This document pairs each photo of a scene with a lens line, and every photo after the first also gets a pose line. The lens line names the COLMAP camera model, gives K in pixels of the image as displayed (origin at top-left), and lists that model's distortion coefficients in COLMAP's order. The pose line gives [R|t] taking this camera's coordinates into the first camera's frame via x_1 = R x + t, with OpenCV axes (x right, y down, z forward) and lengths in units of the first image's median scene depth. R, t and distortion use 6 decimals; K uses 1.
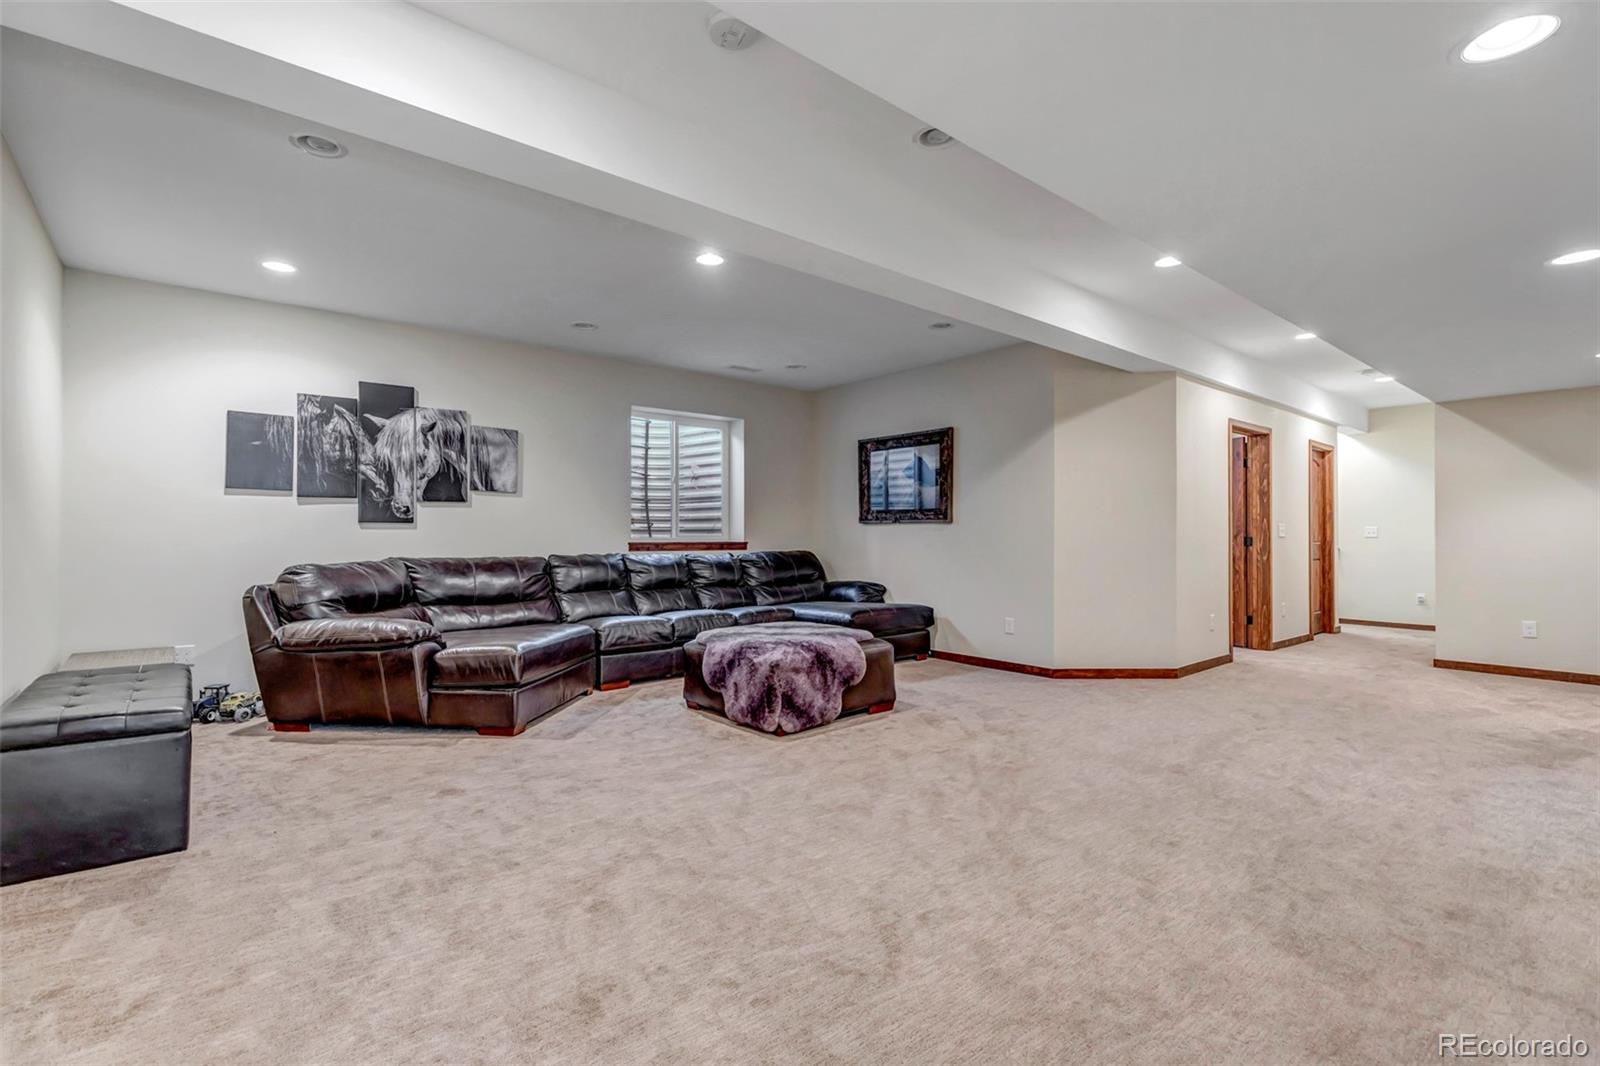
lens RADIAL K [[730.3, 0, 802.6], [0, 730.3, 536.1], [0, 0, 1]] dist [0.005130, 0.000398]
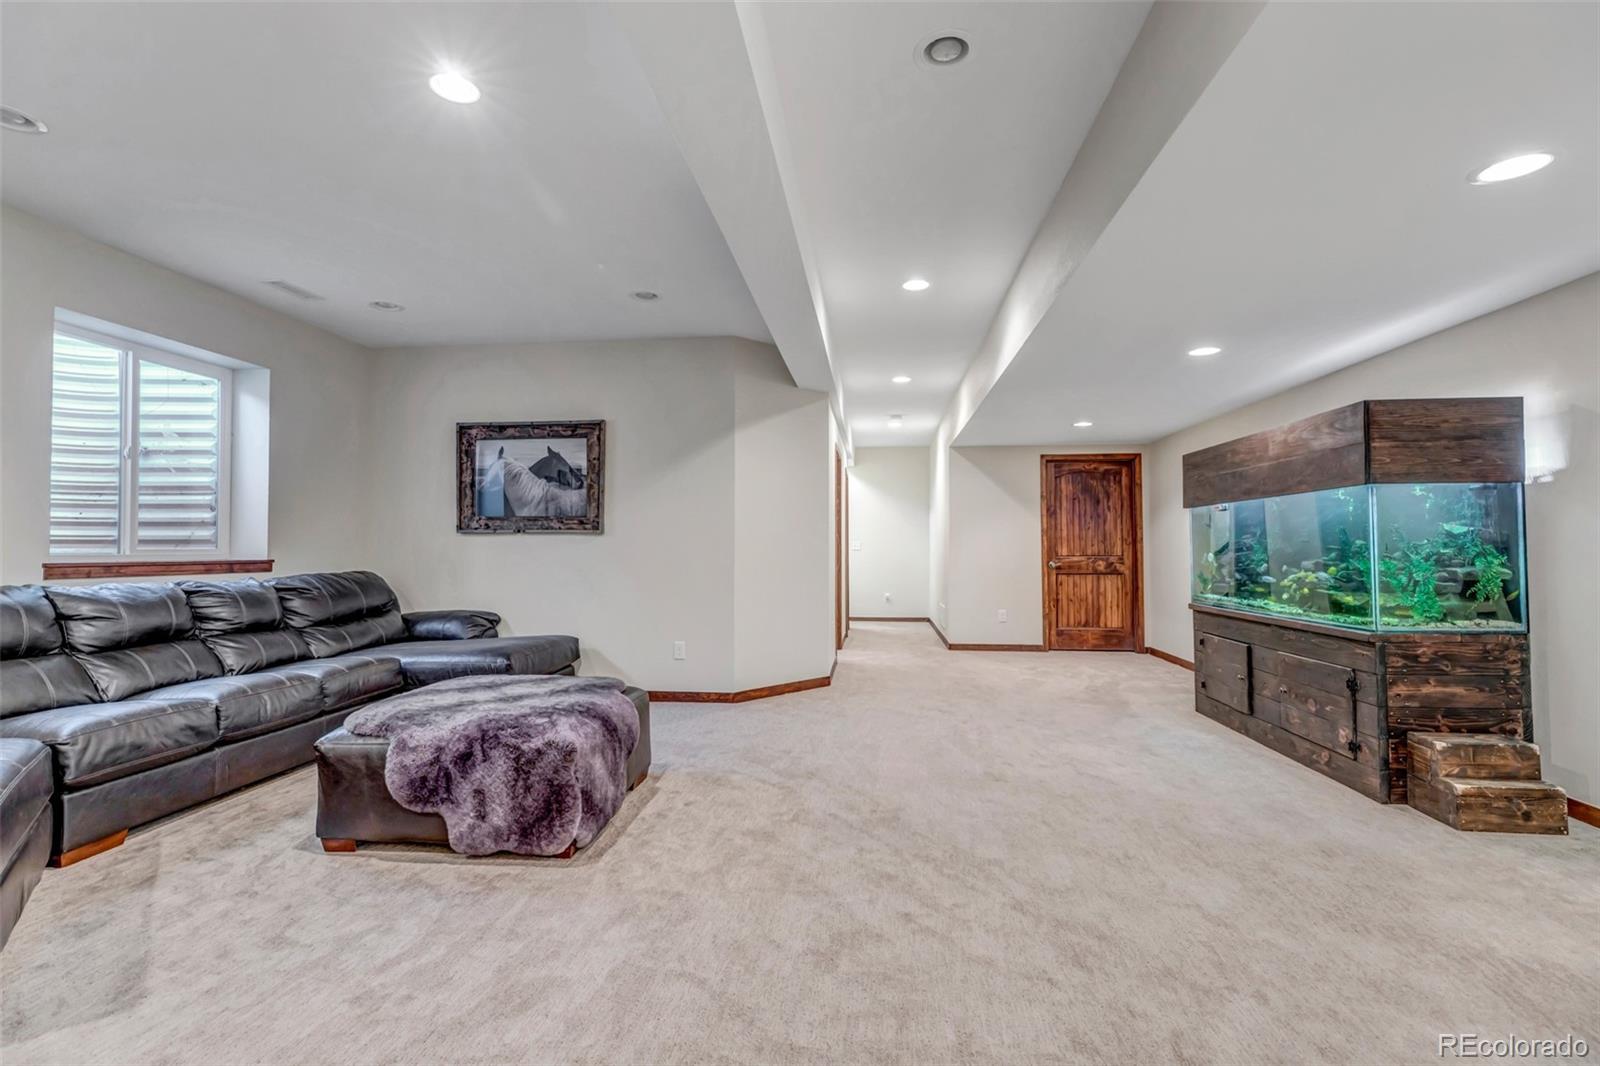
lens RADIAL K [[730.3, 0, 797.7], [0, 730.3, 523.4], [0, 0, 1]] dist [0.005130, 0.000398]
pose [[0.720523, 0.022082, 0.693079, -0.229155], [0.001720, 0.999433, -0.033630, -0.001452], [-0.693429, 0.025423, 0.720077, 0.253503]]
